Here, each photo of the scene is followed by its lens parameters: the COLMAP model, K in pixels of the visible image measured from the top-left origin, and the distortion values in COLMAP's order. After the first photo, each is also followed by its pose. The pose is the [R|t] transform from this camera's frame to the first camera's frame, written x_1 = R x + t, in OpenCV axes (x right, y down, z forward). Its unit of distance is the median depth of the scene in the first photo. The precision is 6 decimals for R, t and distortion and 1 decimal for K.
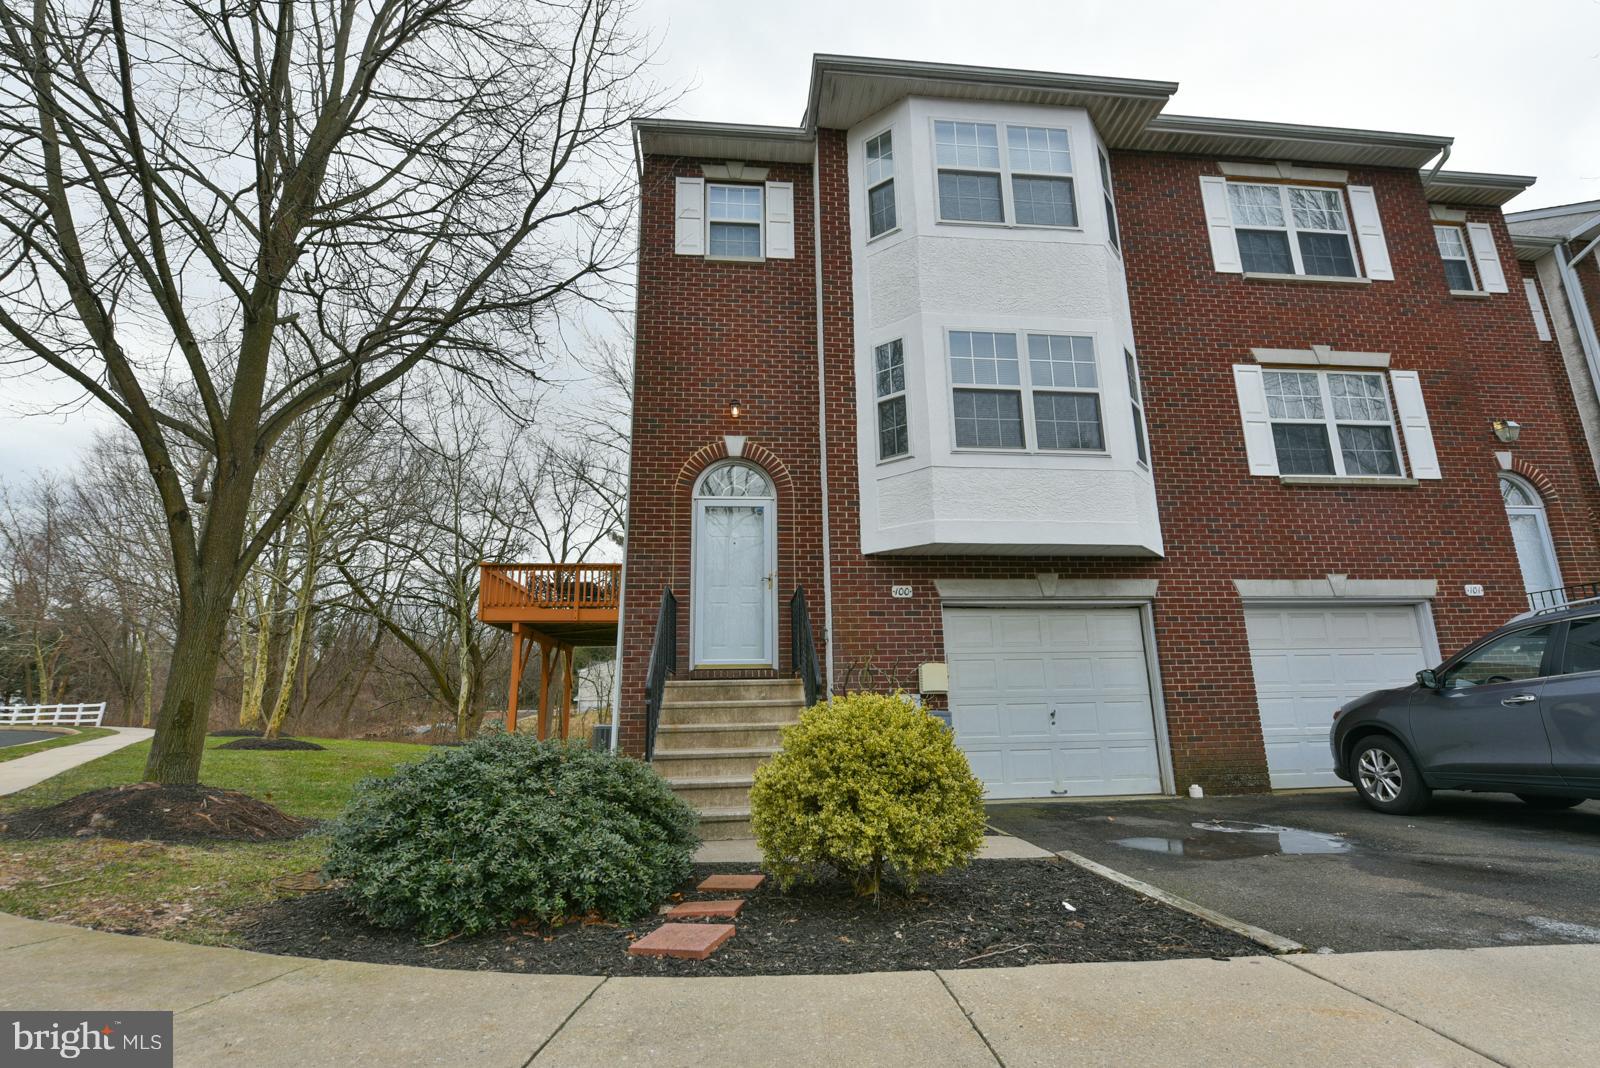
lens RADIAL K [[739.7, 0, 800.0], [0, 739.7, 534.0], [0, 0, 1]] dist [0.000199, -0.008339]
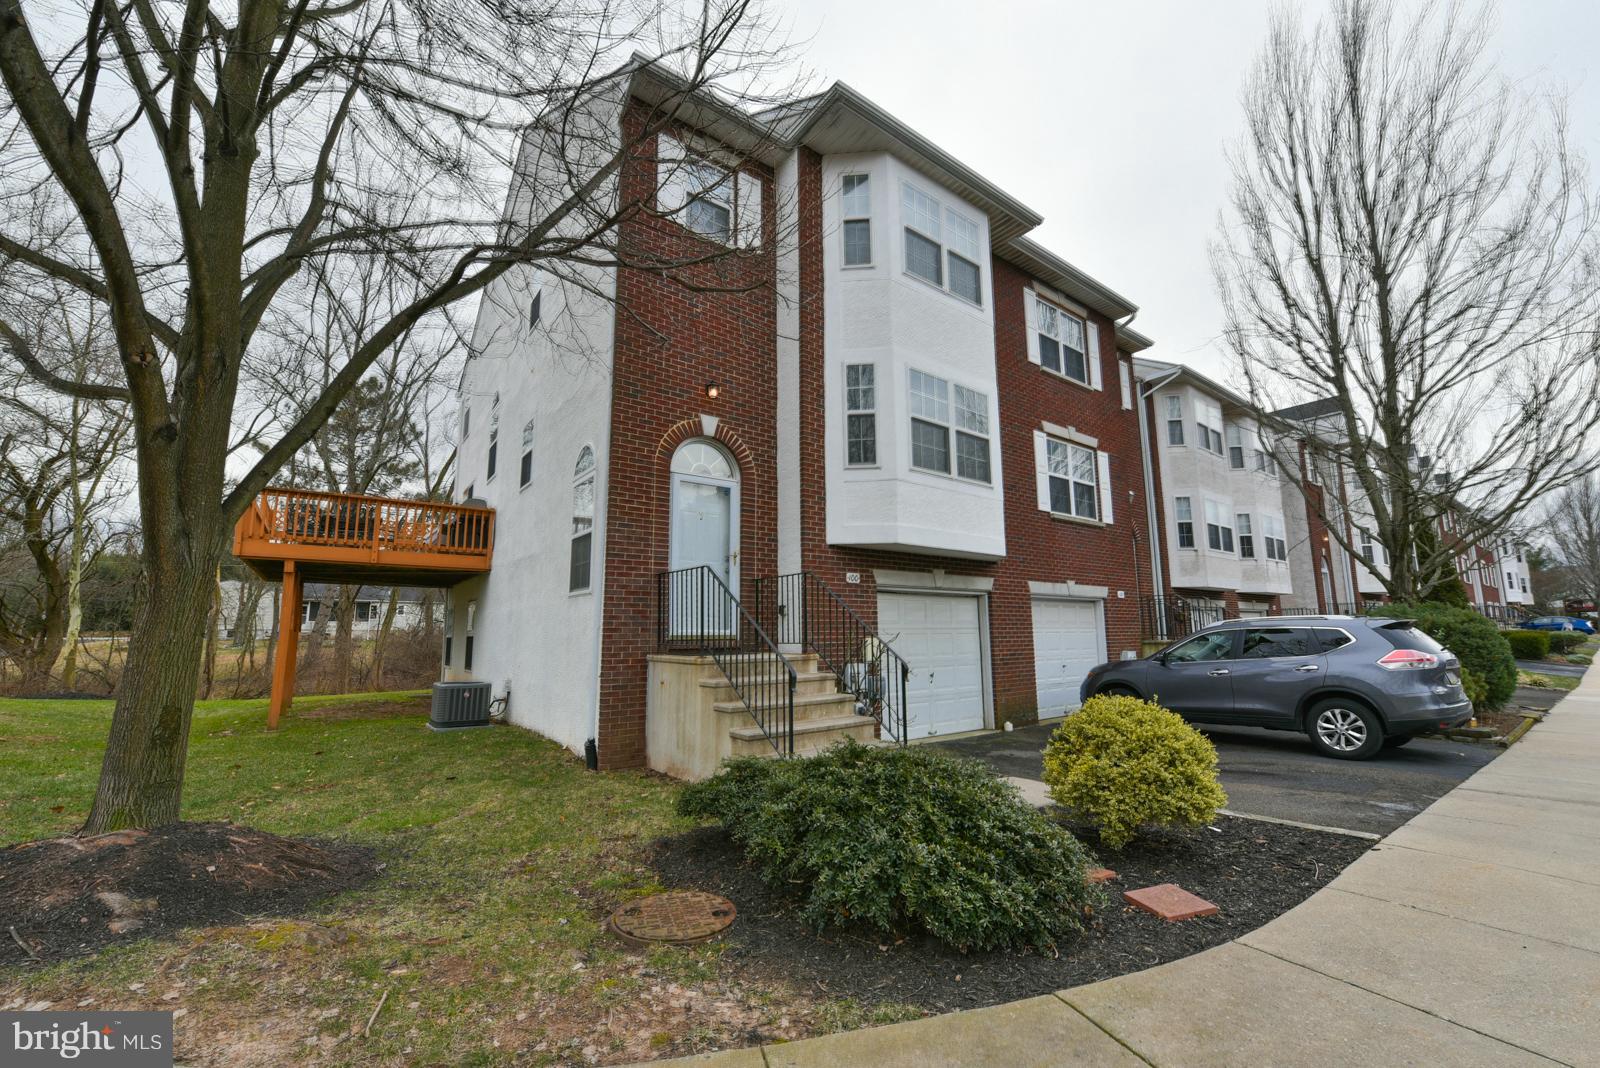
lens RADIAL K [[659.0, 0, 803.1], [0, 659.0, 540.9], [0, 0, 1]] dist [-0.000813, -0.000086]
pose [[0.843769, 0.084575, 0.530001, -0.467130], [-0.127045, 0.990915, 0.044132, -0.016873], [-0.521454, -0.104571, 0.846848, 0.134990]]
